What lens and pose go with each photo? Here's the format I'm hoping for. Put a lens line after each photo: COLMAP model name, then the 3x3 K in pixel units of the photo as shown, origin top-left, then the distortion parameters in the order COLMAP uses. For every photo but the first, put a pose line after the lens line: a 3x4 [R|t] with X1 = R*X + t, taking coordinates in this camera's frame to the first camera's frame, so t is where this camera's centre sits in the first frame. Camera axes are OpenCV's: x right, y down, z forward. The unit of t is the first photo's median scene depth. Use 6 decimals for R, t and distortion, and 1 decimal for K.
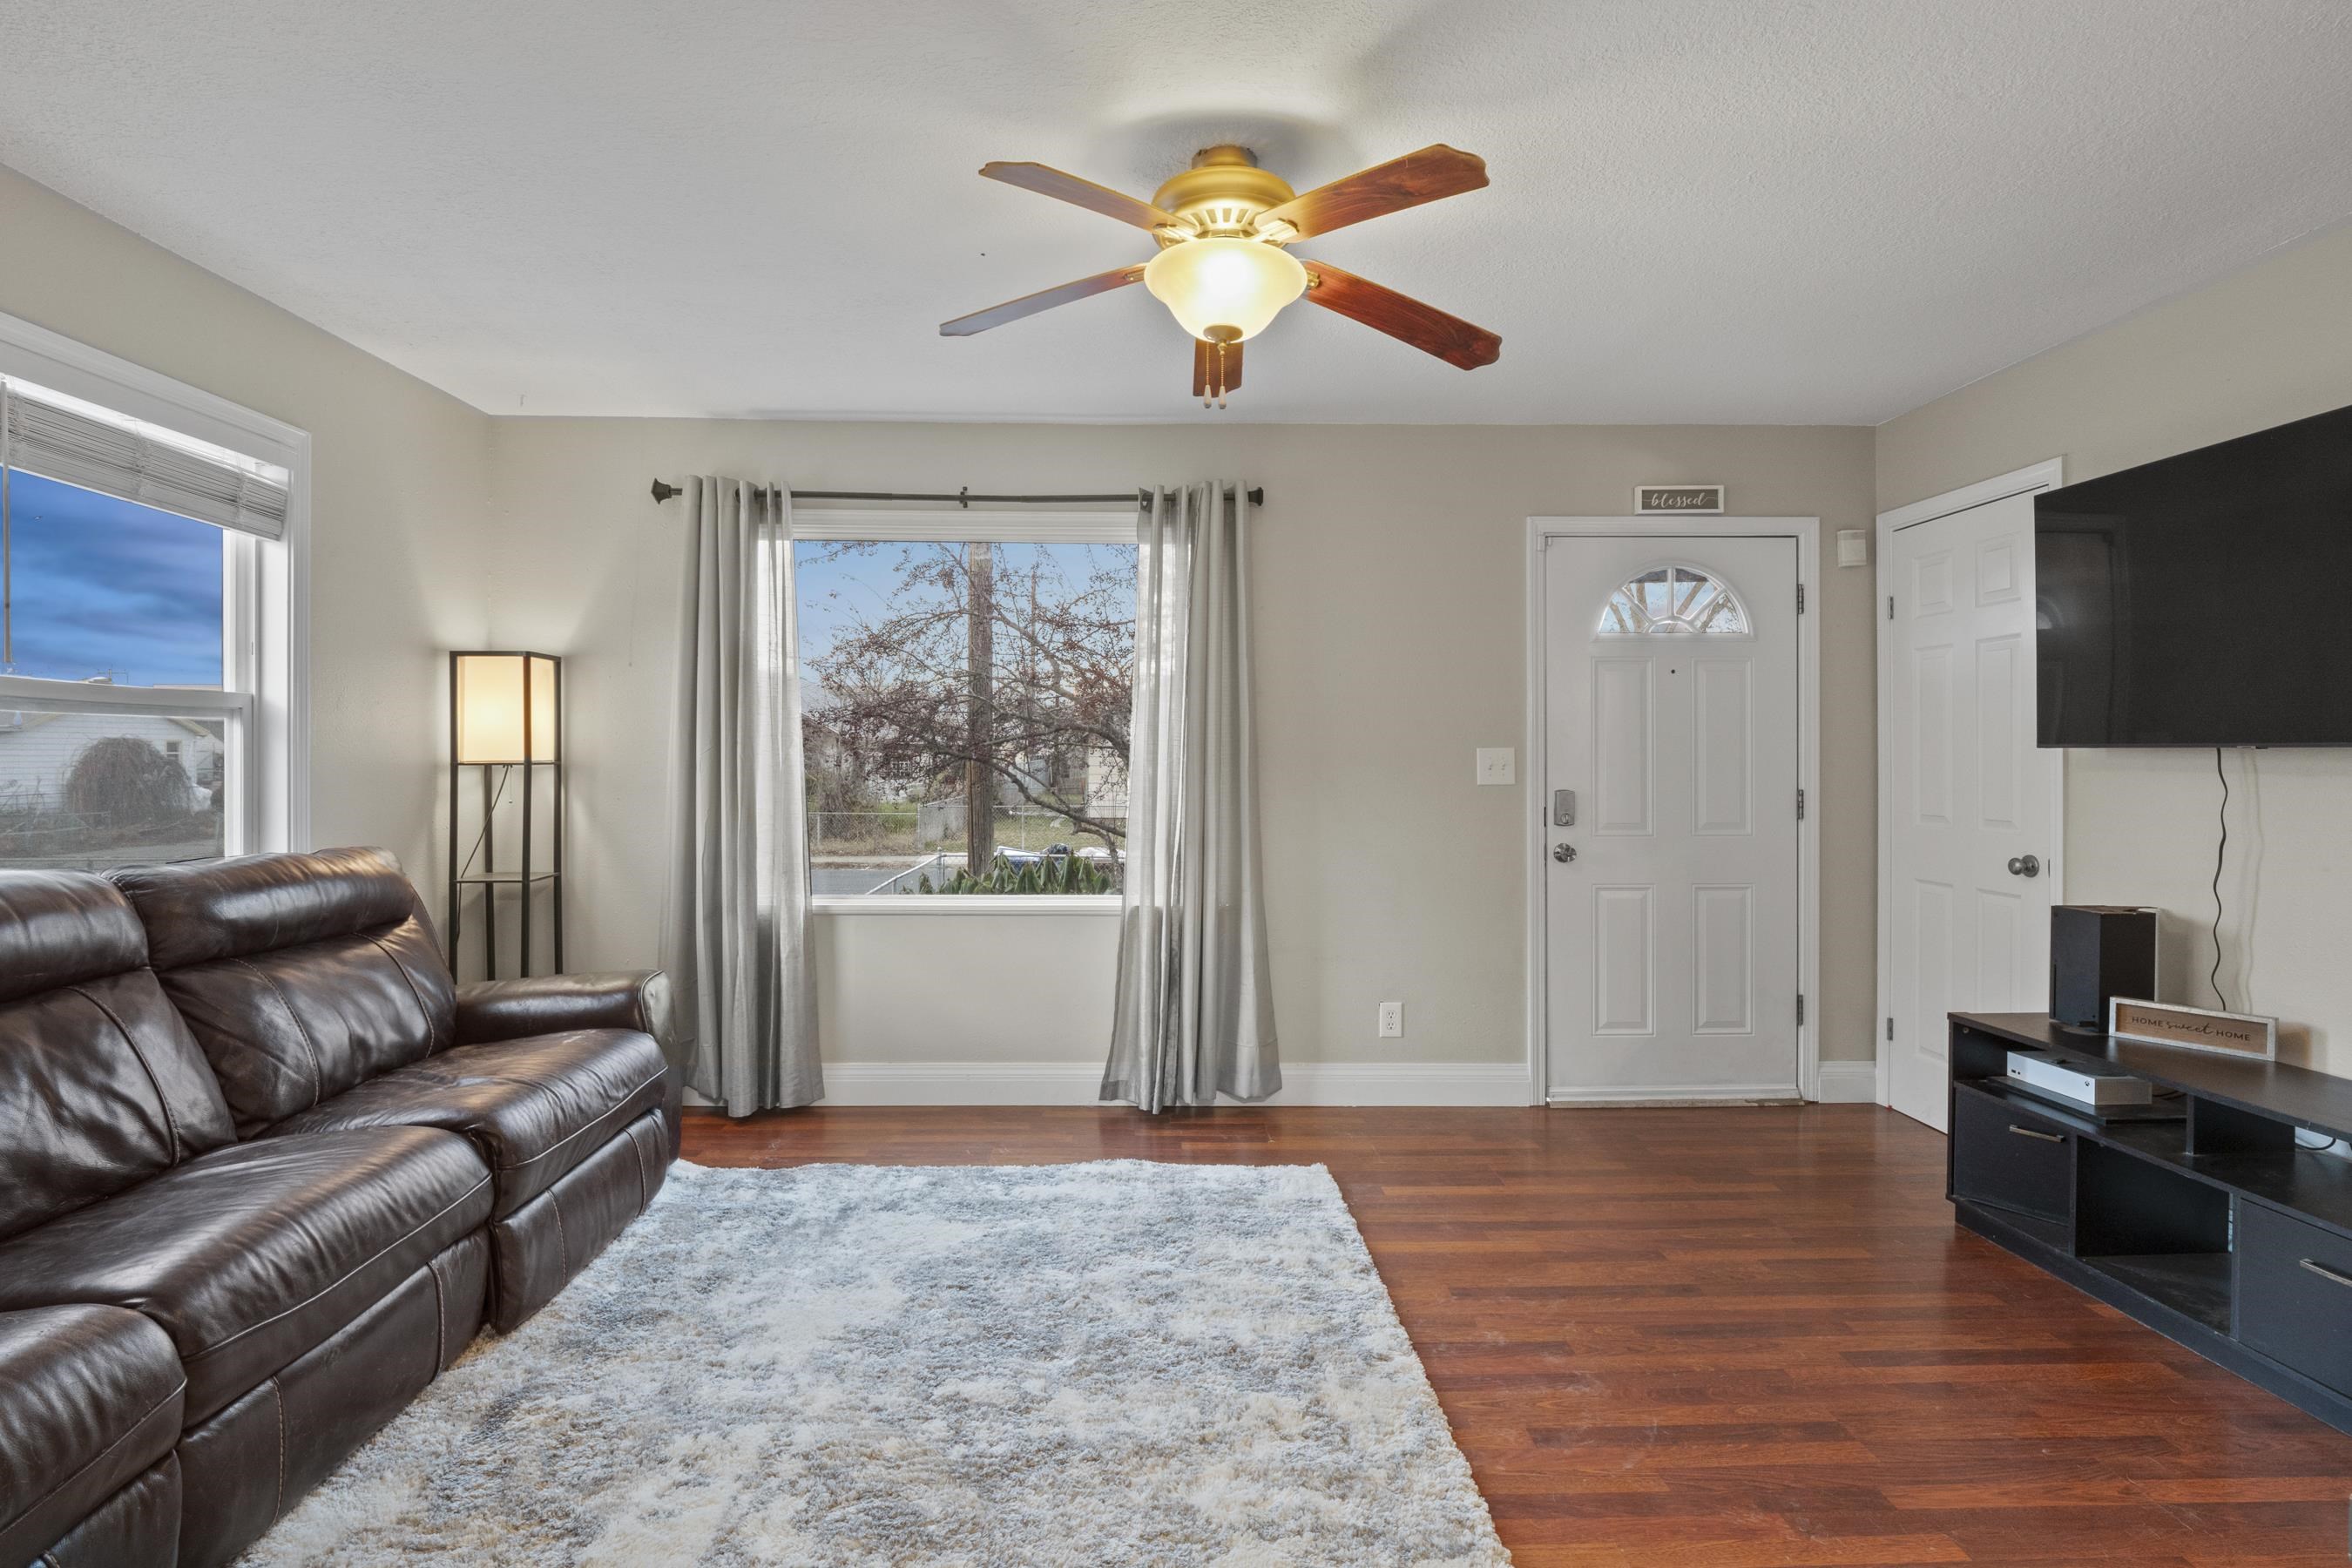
lens RADIAL K [[1158.4, 0, 1158.9], [0, 1158.4, 767.3], [0, 0, 1]] dist [-0.003628, -0.006785]
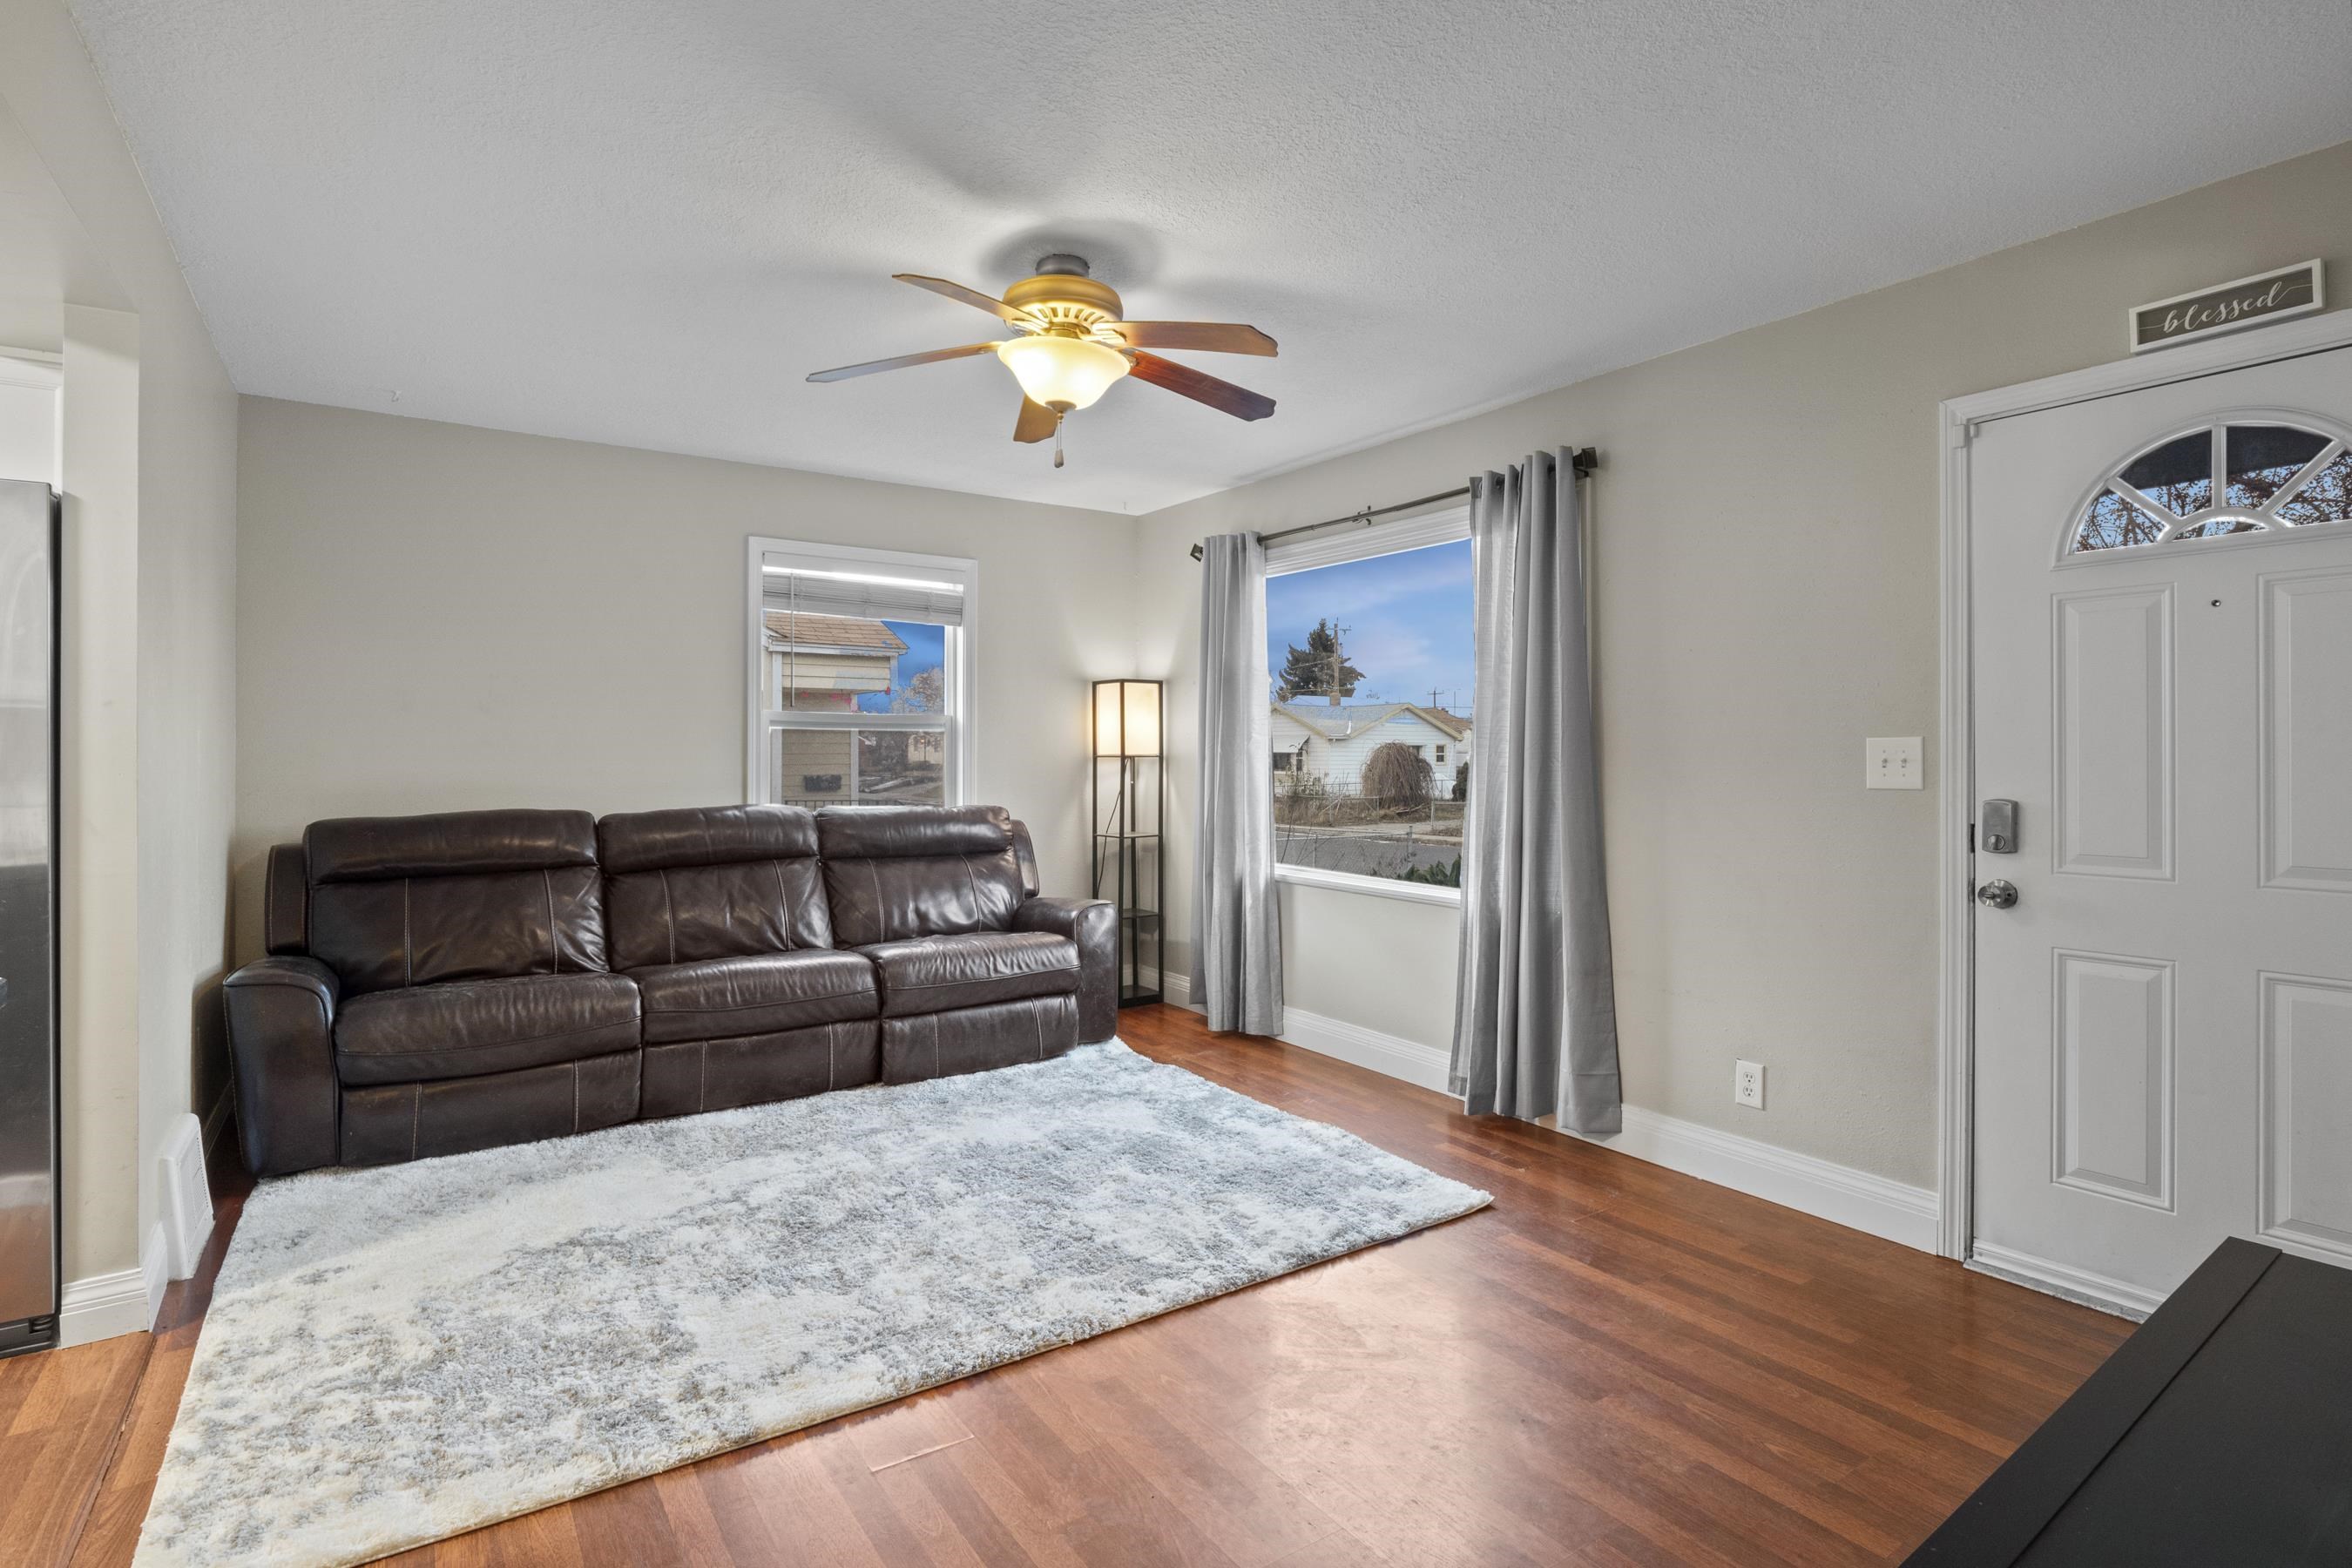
lens RADIAL K [[1158.4, 0, 1164.0], [0, 1158.4, 760.5], [0, 0, 1]] dist [-0.003628, -0.006785]
pose [[0.540590, 0.004248, -0.841275, 0.673353], [-0.009224, 0.999957, -0.000878, 0.002604], [0.841235, 0.008235, 0.540606, 0.248315]]
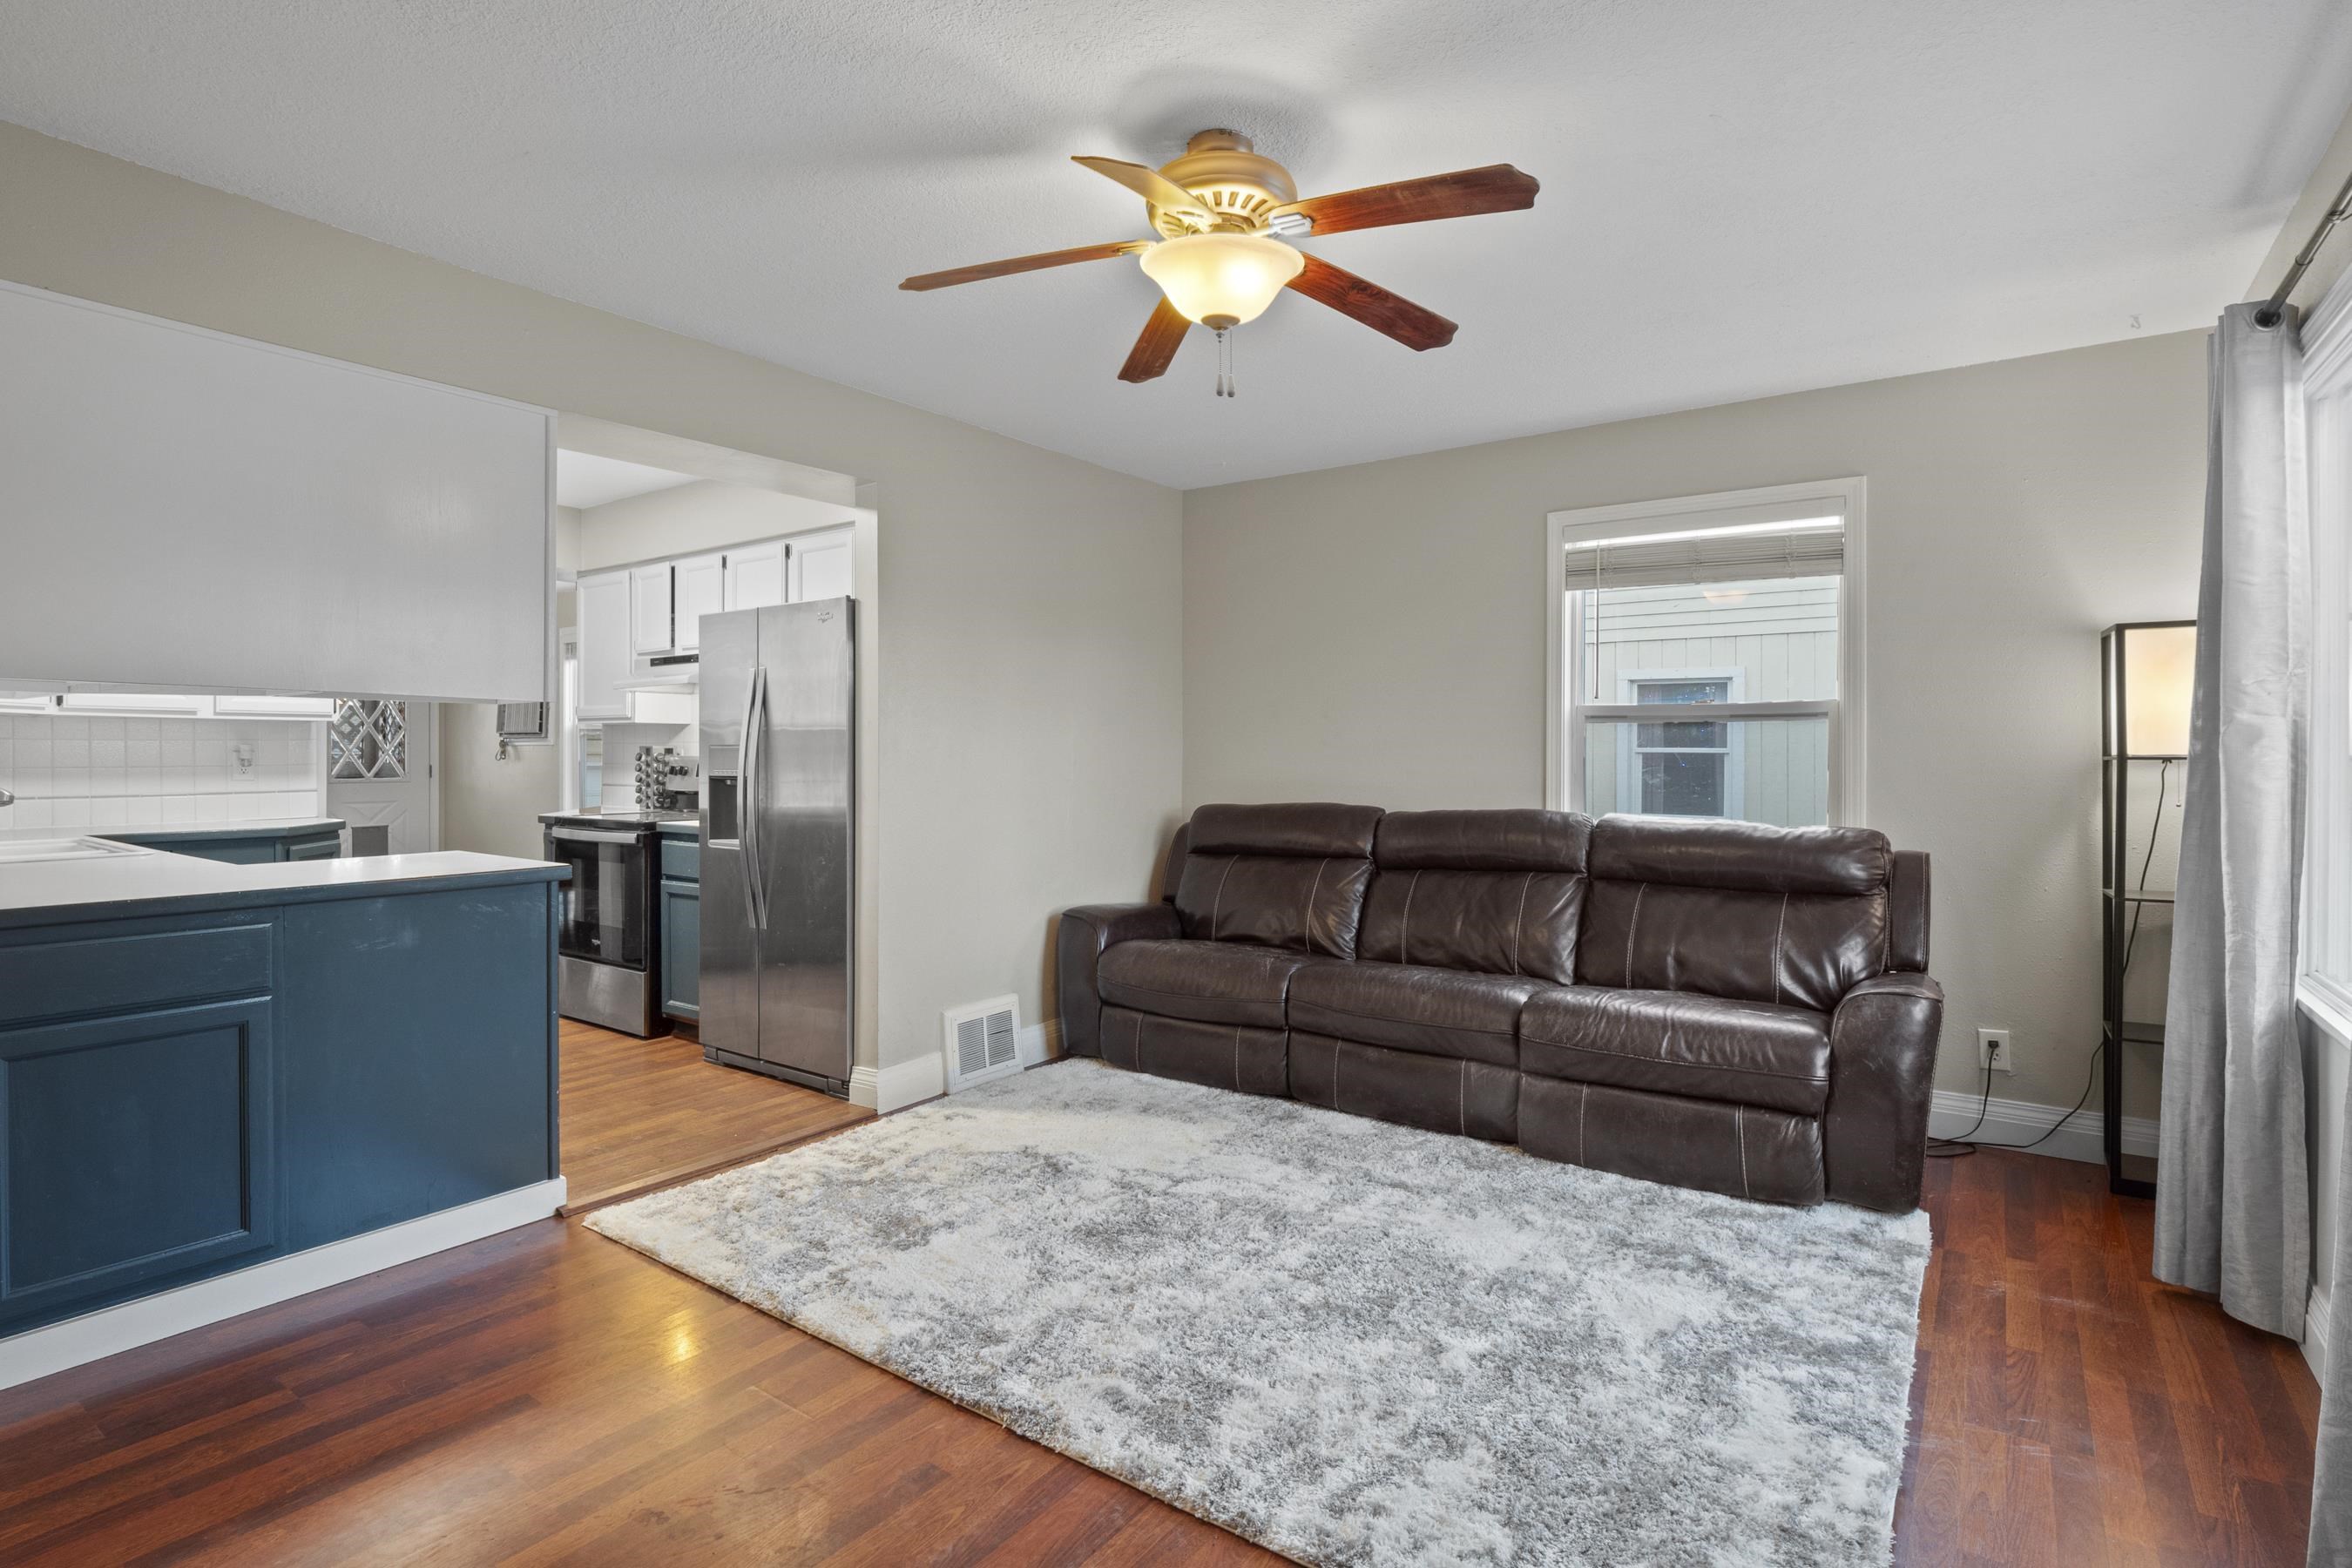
lens RADIAL K [[1158.4, 0, 1157.5], [0, 1158.4, 758.1], [0, 0, 1]] dist [-0.003628, -0.006785]
pose [[-0.605692, 0.000108, -0.795699, 0.514800], [-0.011278, 0.999898, 0.008721, -0.002767], [0.795619, 0.014256, -0.605629, 0.910541]]
